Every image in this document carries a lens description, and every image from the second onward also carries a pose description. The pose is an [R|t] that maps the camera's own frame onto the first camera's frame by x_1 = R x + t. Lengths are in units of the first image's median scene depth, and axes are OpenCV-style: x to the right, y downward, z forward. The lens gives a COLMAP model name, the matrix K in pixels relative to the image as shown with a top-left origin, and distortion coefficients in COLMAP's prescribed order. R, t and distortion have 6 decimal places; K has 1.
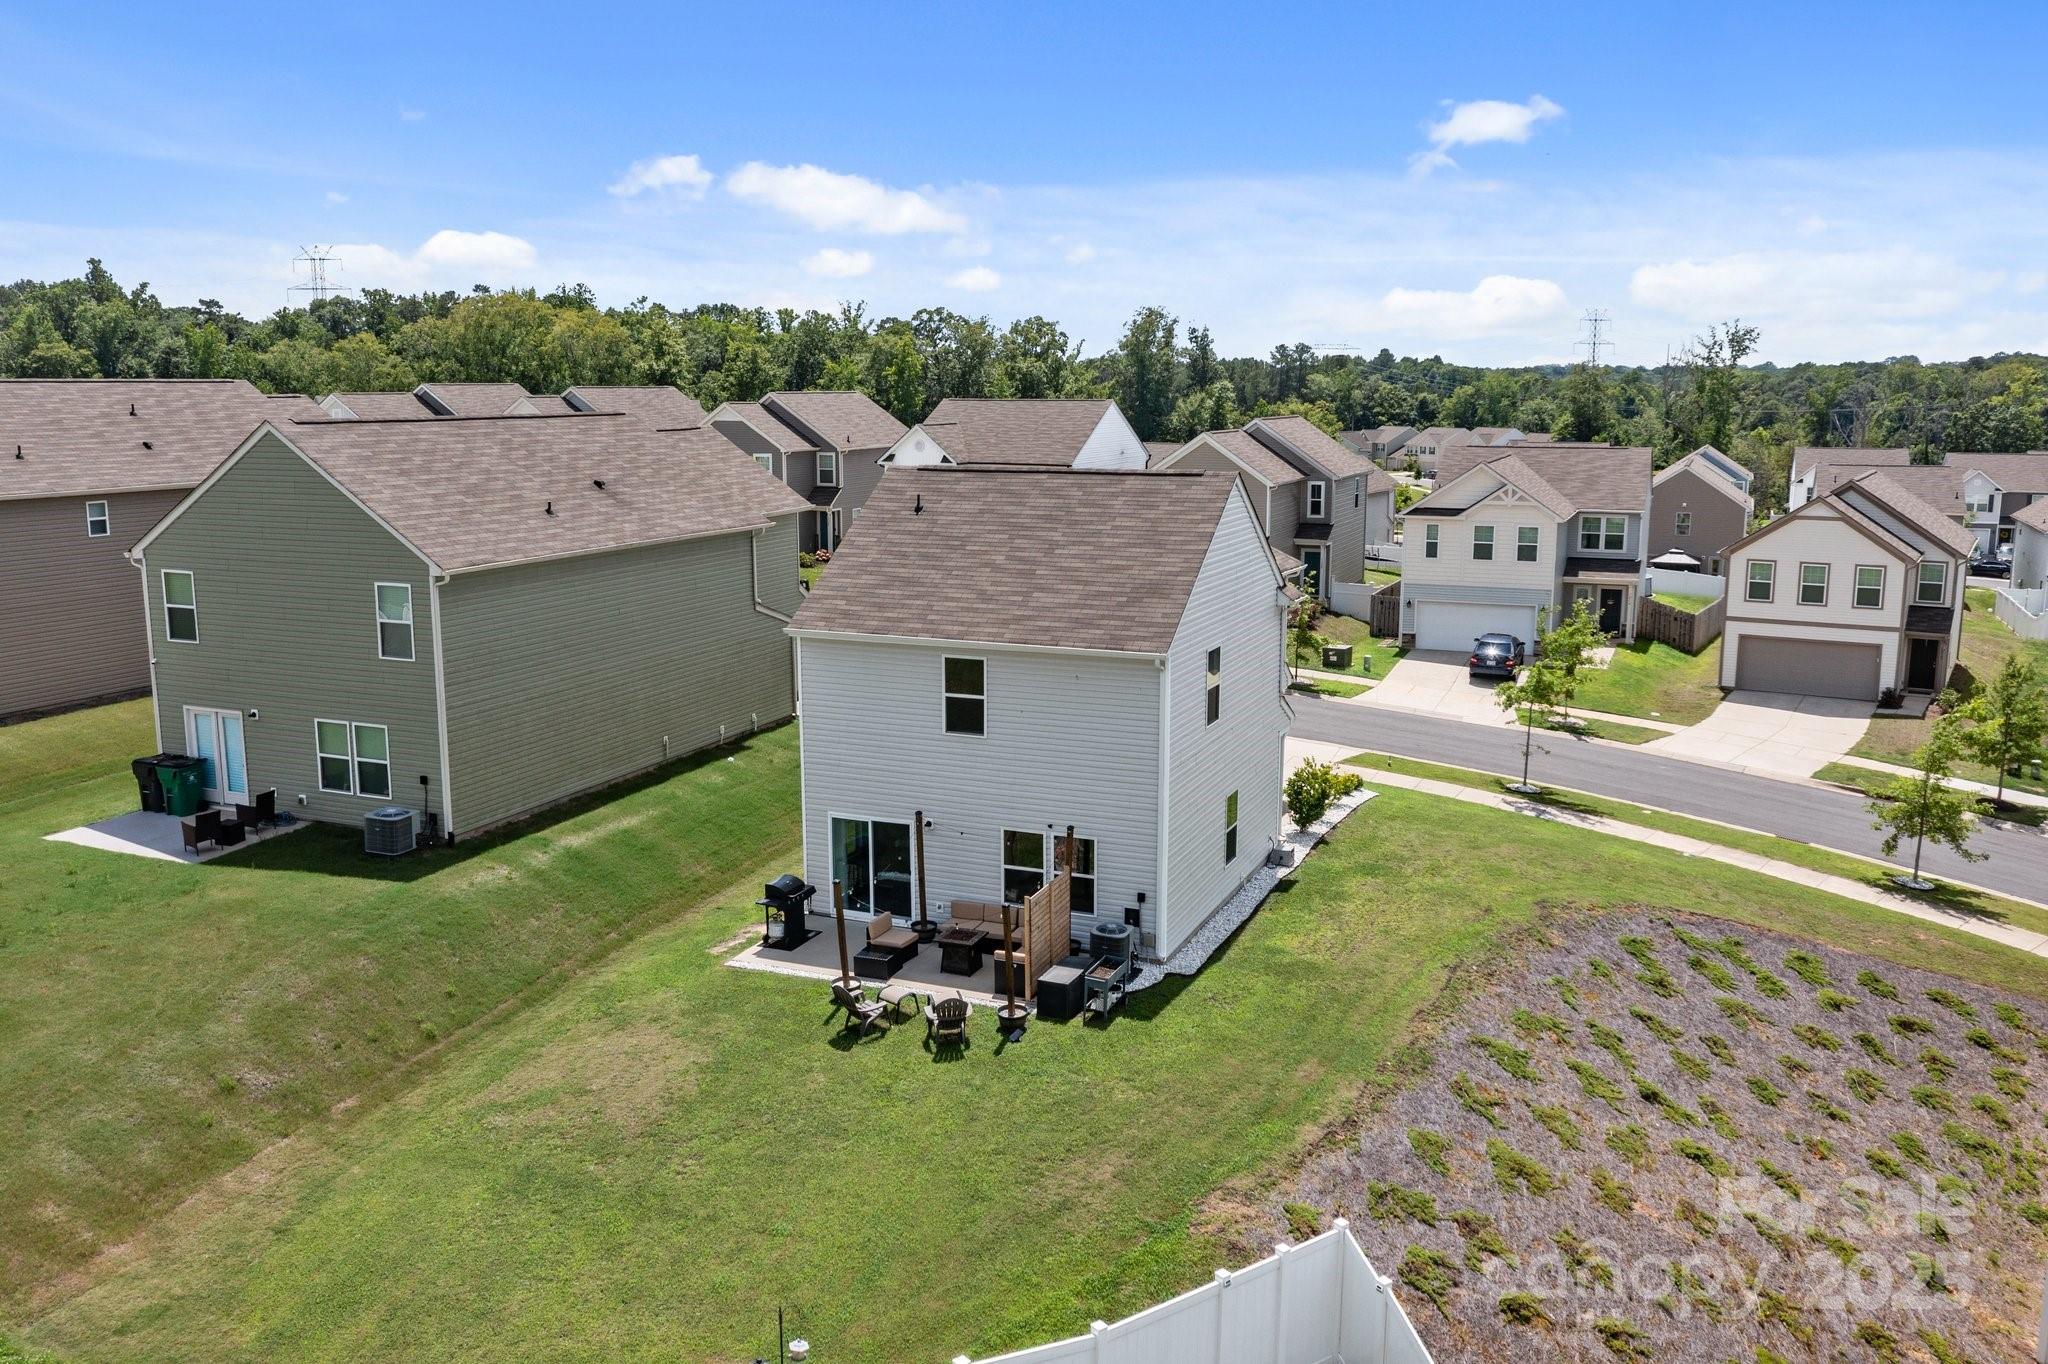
lens RADIAL K [[1637.6, 0, 1020.5], [0, 1637.6, 680.3], [0, 0, 1]] dist [-0.011488, 0.002798]
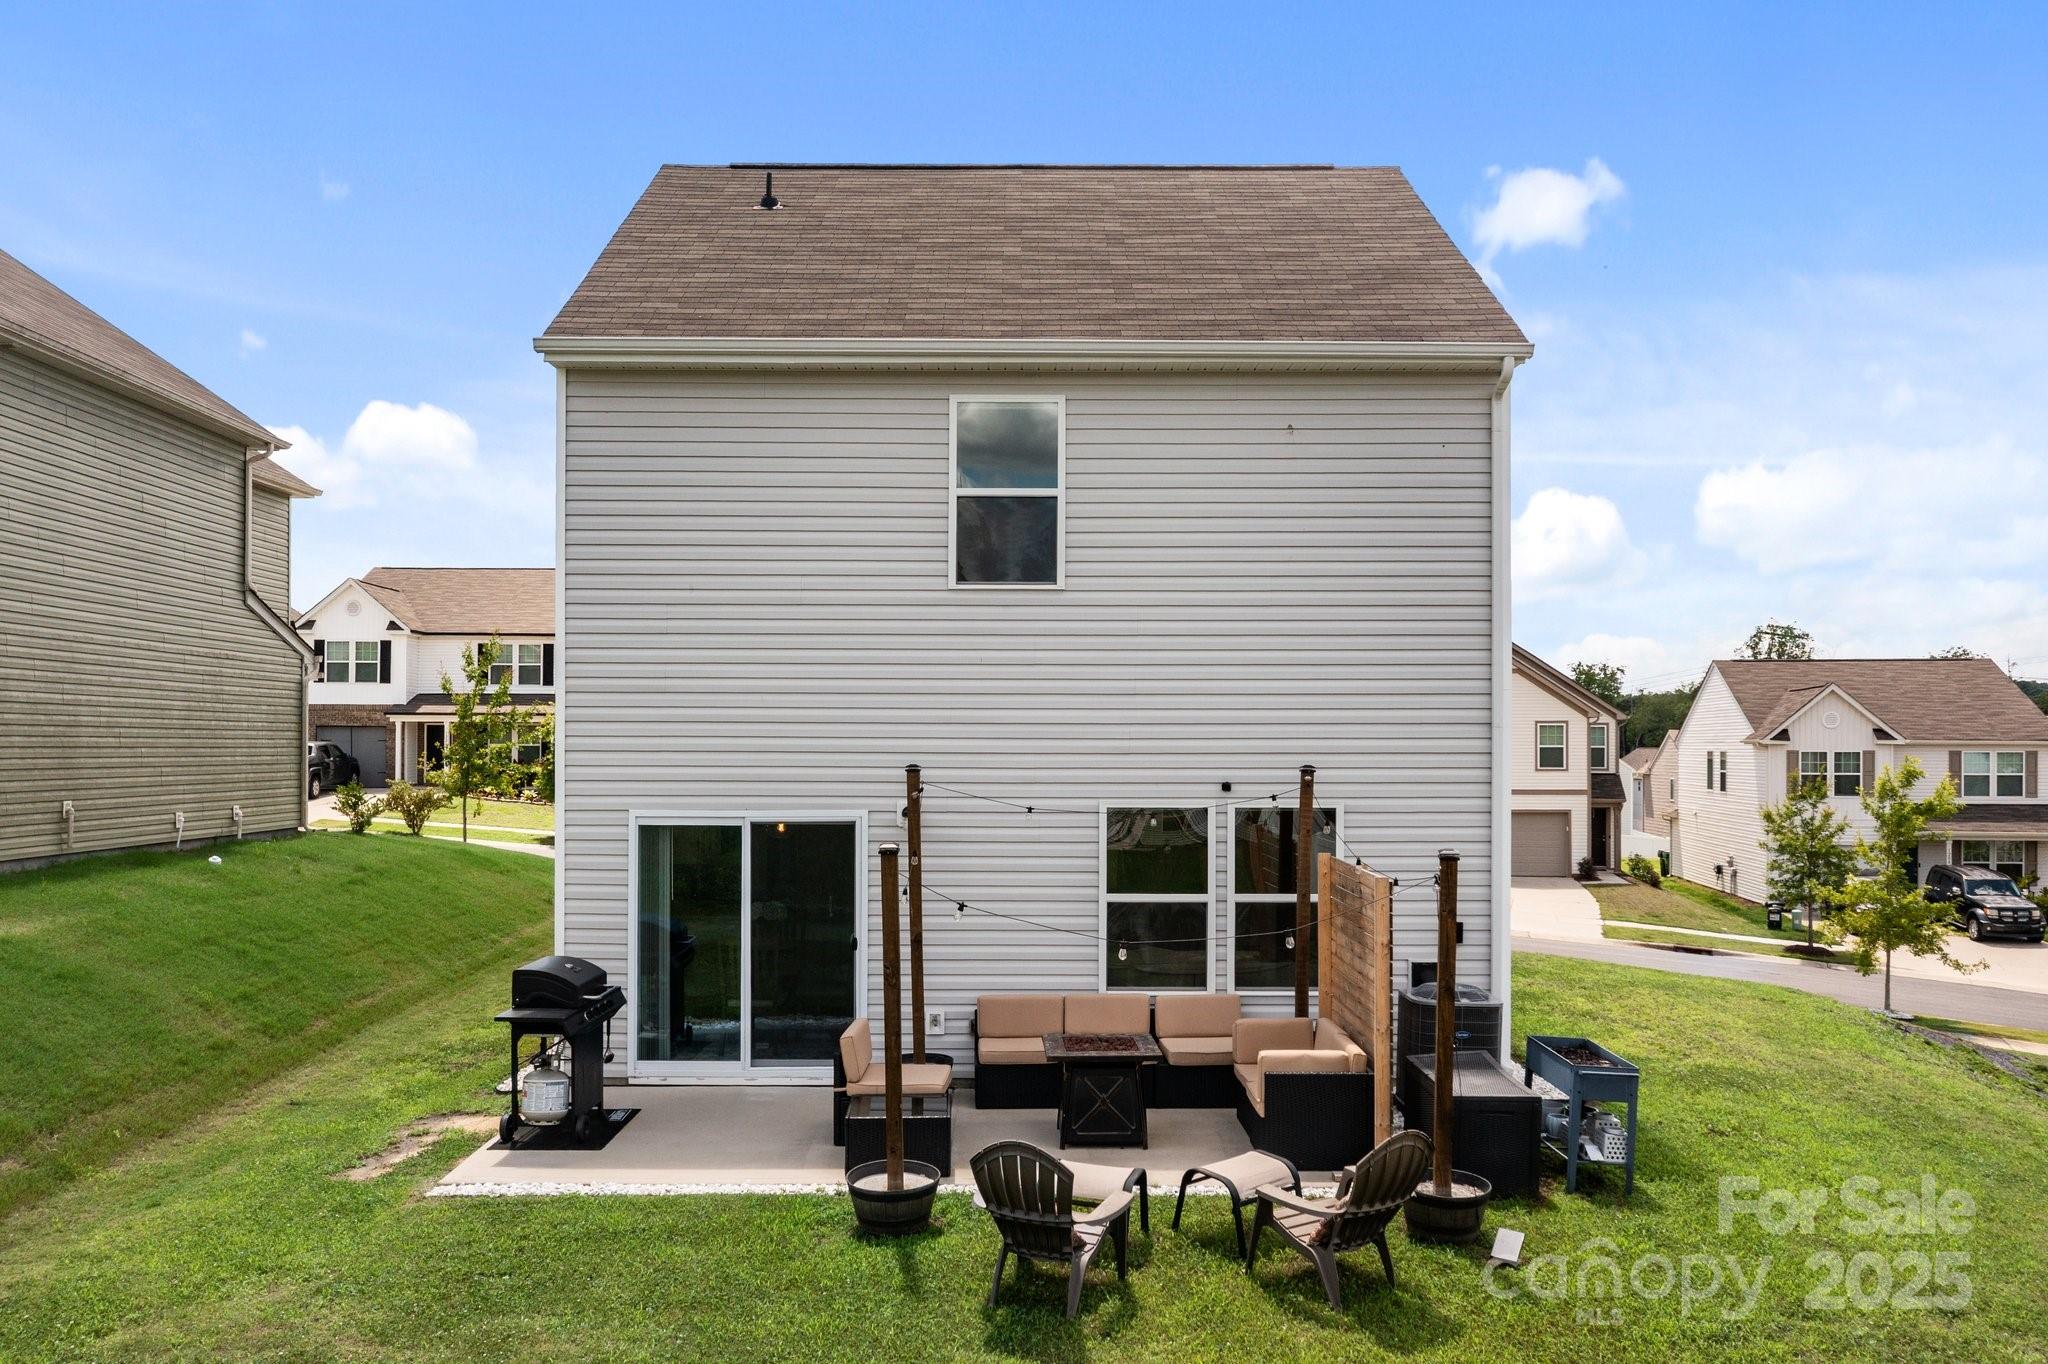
lens RADIAL K [[1647.4, 0, 1014.7], [0, 1647.4, 731.2], [0, 0, 1]] dist [-0.014196, -0.001131]
pose [[0.920168, 0.007832, 0.391446, -0.196024], [0.065335, 0.982709, -0.173245, 0.142361], [-0.386034, 0.184990, 0.903746, 0.617808]]
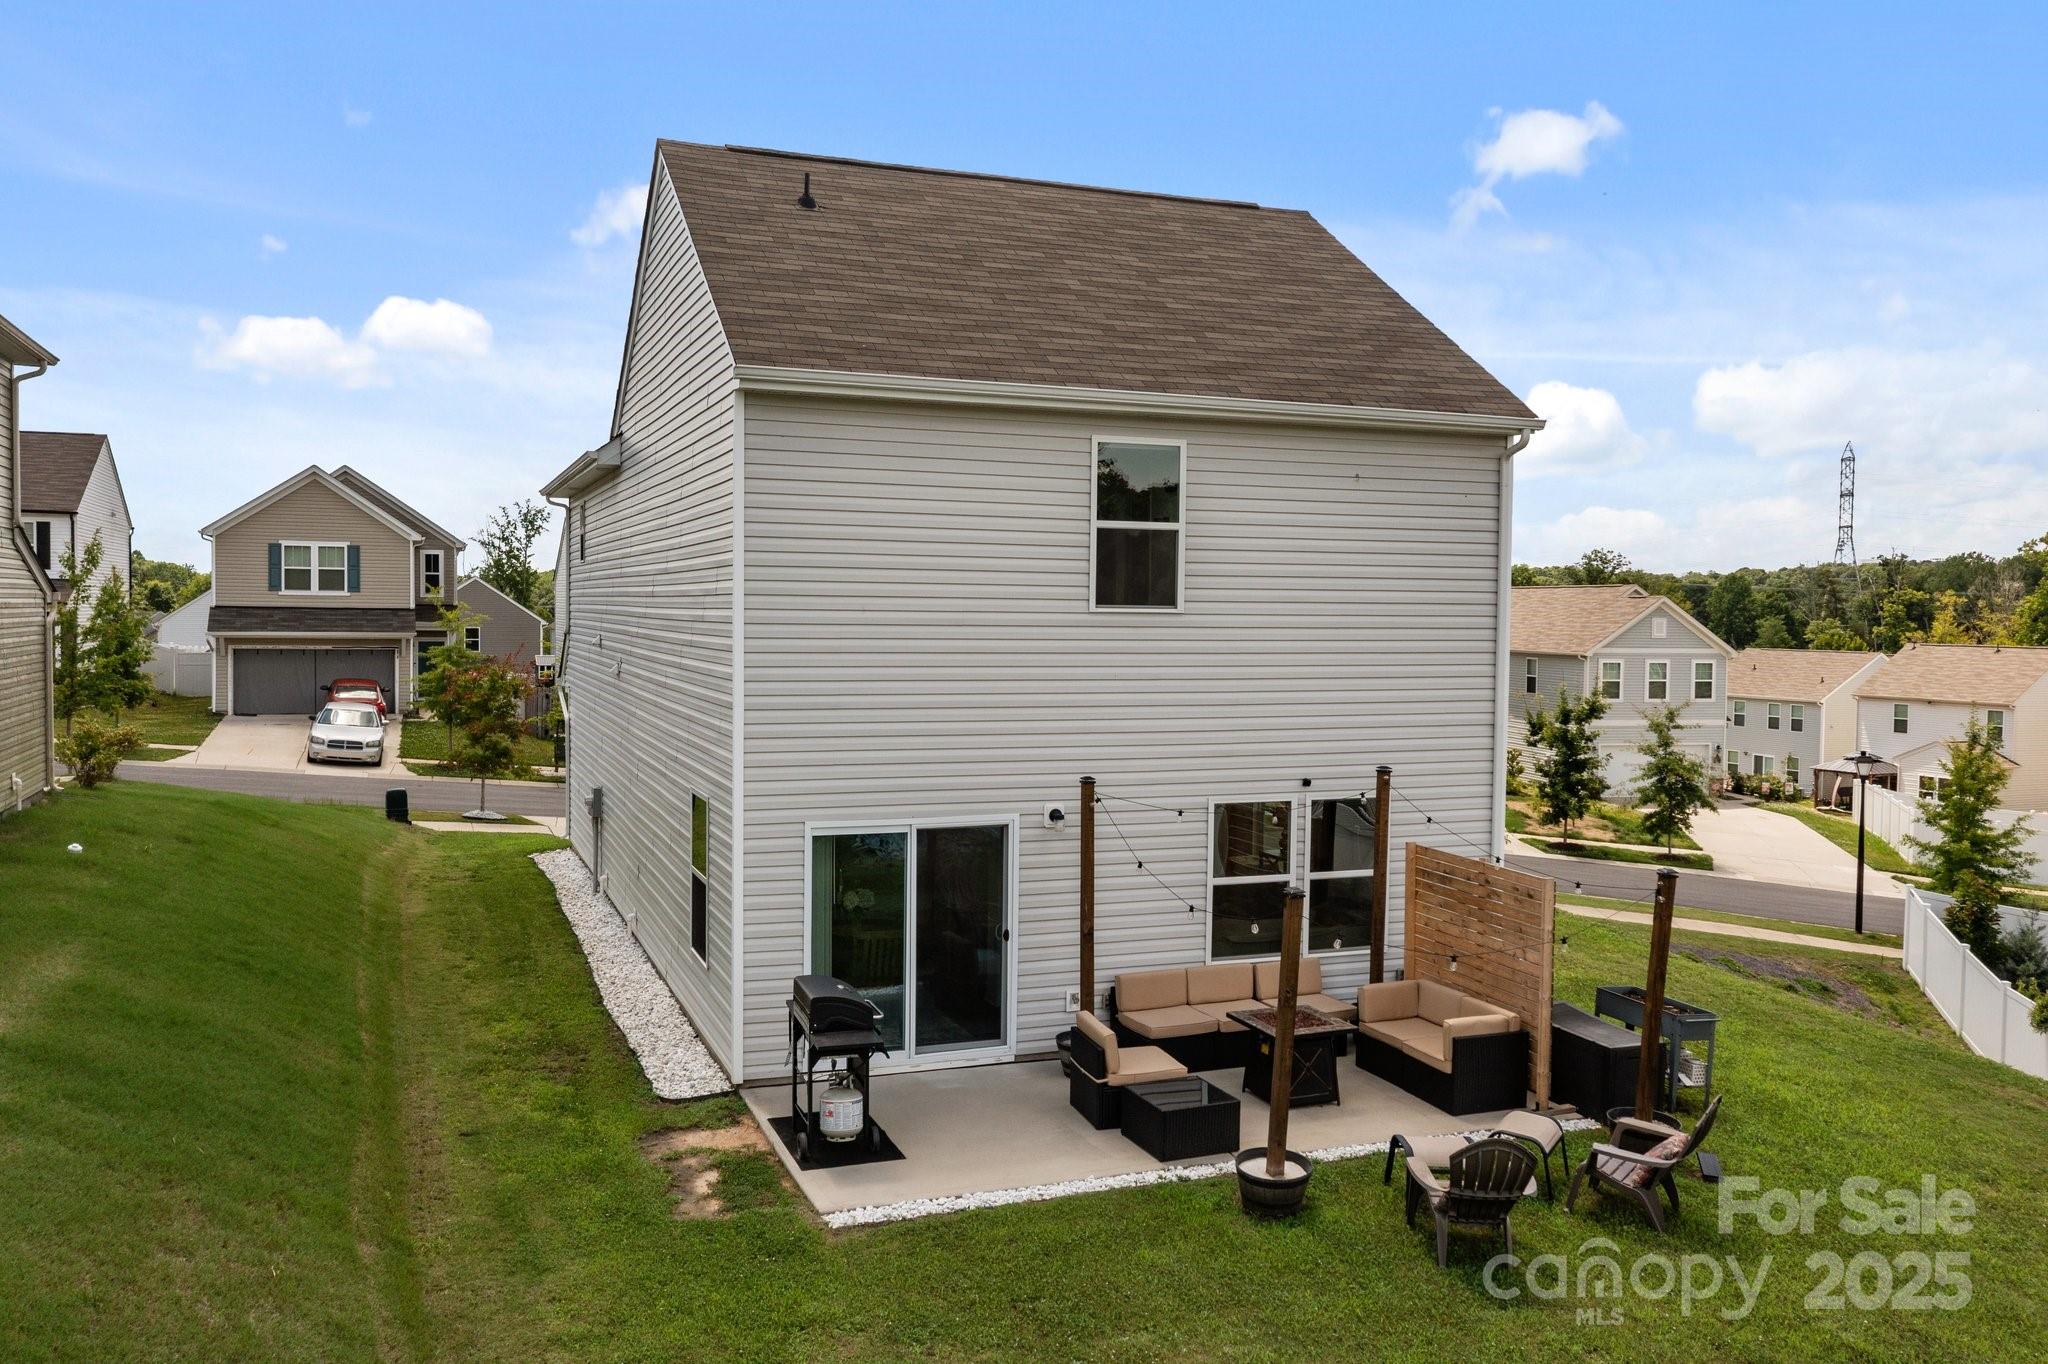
lens RADIAL K [[1618.8, 0, 1024.0], [0, 1618.8, 682.0], [0, 0, 1]] dist [-0.002703, -0.005826]
pose [[0.718722, -0.021708, 0.694958, -0.378520], [0.111130, 0.990250, -0.083998, 0.088760], [-0.686359, 0.137602, 0.714127, 0.686303]]
